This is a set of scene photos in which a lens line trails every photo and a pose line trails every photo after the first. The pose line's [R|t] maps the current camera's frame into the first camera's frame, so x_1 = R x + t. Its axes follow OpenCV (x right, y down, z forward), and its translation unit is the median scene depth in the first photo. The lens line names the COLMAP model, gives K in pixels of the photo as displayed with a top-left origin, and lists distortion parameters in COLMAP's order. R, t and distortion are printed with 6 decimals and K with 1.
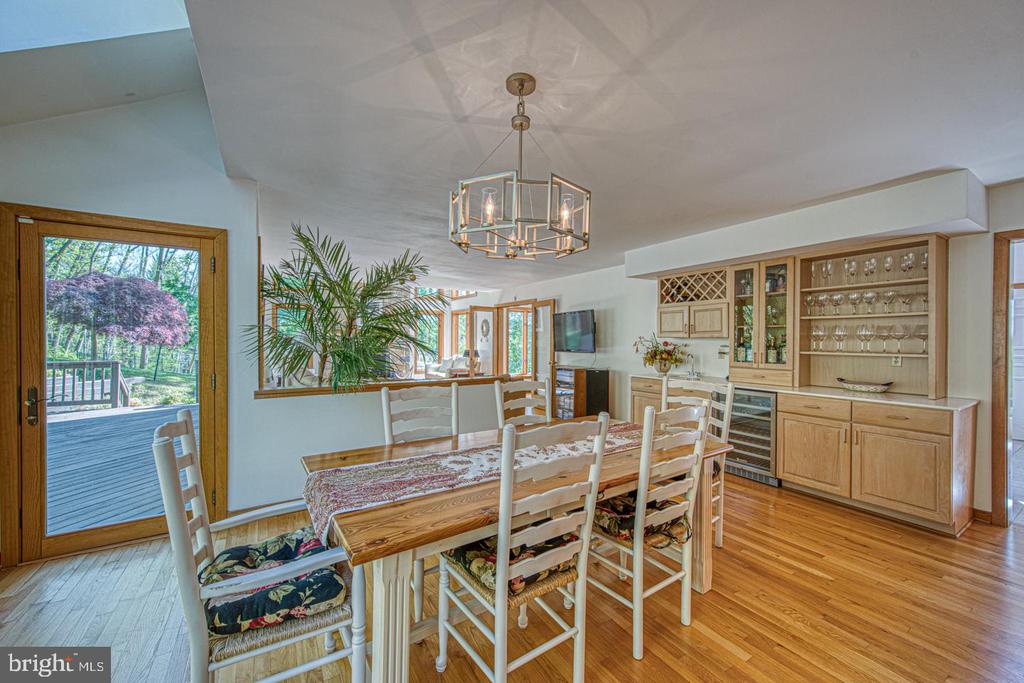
lens RADIAL K [[397.3, 0, 515.1], [0, 397.3, 344.1], [0, 0, 1]] dist [0.006765, 0.000384]
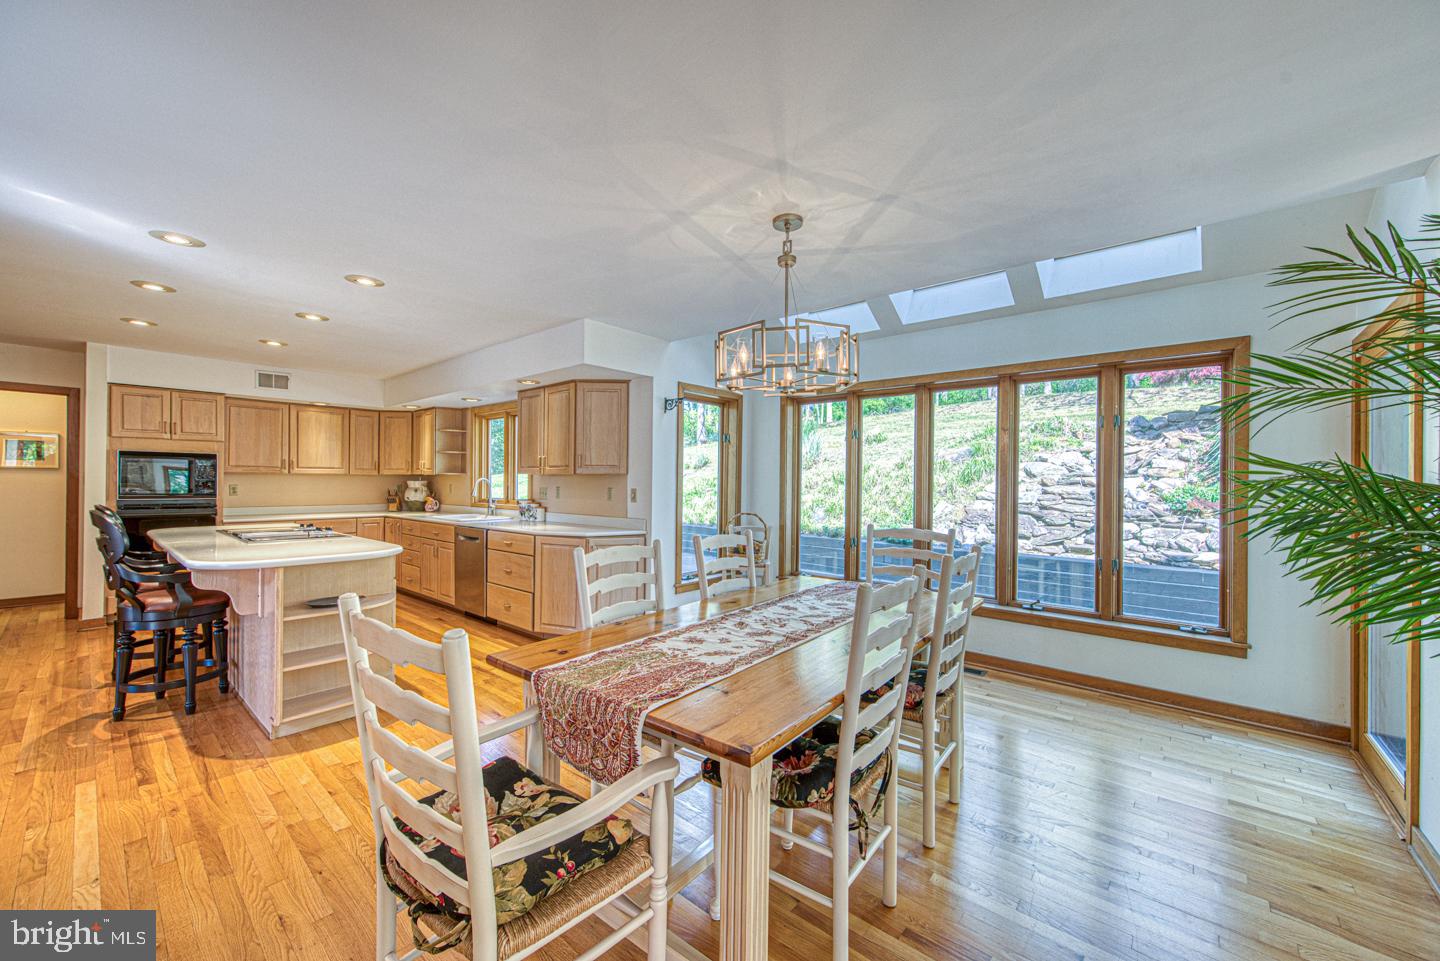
lens RADIAL K [[558.7, 0, 713.5], [0, 558.7, 476.8], [0, 0, 1]] dist [0.006765, 0.000384]
pose [[-0.961139, -0.018438, -0.275450, 0.261620], [-0.019390, 0.999812, 0.000733, -0.009421], [0.275384, 0.006045, -0.961315, 1.065333]]
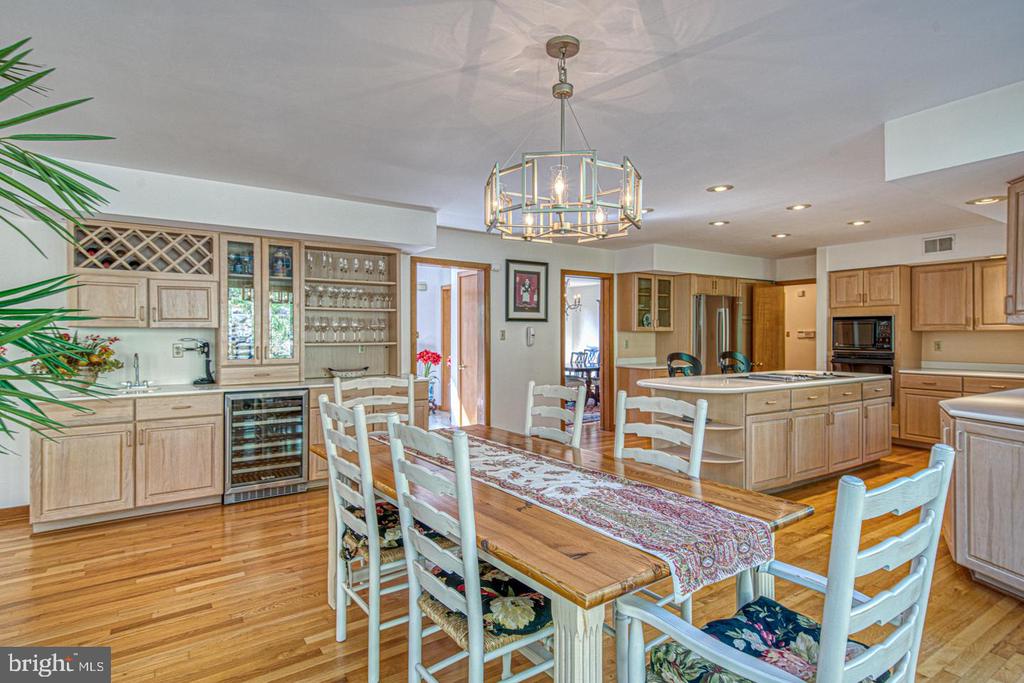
lens RADIAL K [[523.1, 0, 515.8], [0, 523.1, 338.8], [0, 0, 1]] dist [0.018705, 0.000194]
pose [[-0.021197, -0.017260, 0.999626, -0.548110], [0.009045, 0.999807, 0.017455, -0.008846], [-0.999734, 0.009411, -0.021036, 0.530525]]
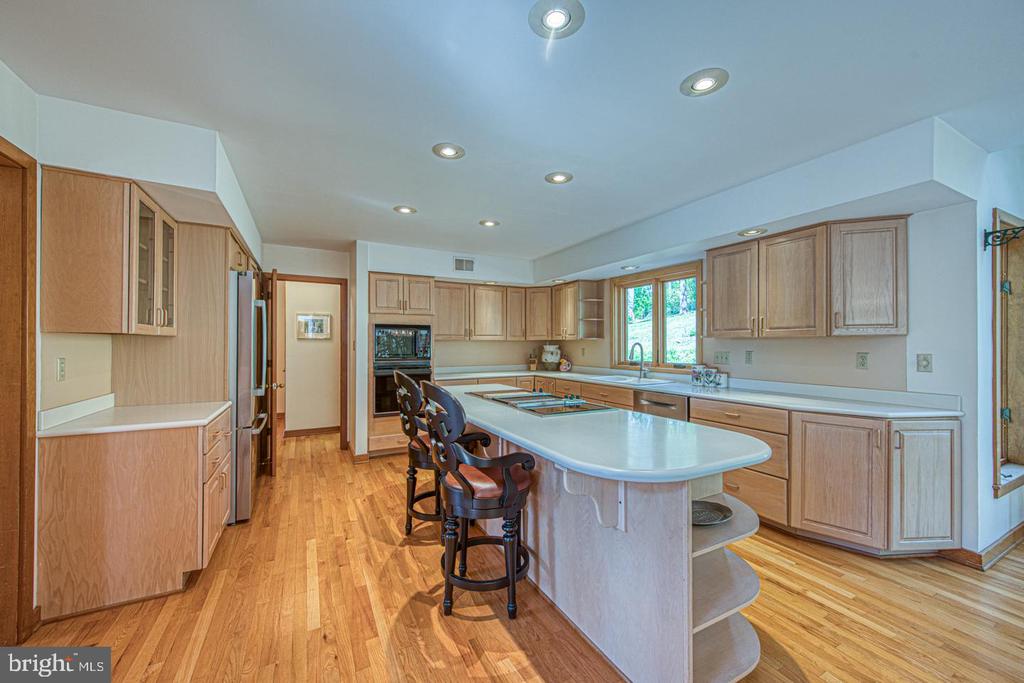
lens RADIAL K [[397.3, 0, 514.5], [0, 397.3, 339.4], [0, 0, 1]] dist [0.006765, 0.000384]
pose [[-0.996376, -0.007270, 0.084743, 0.722758], [-0.007191, 0.999973, 0.001236, 0.000481], [-0.084750, 0.000622, -0.996402, 0.564487]]
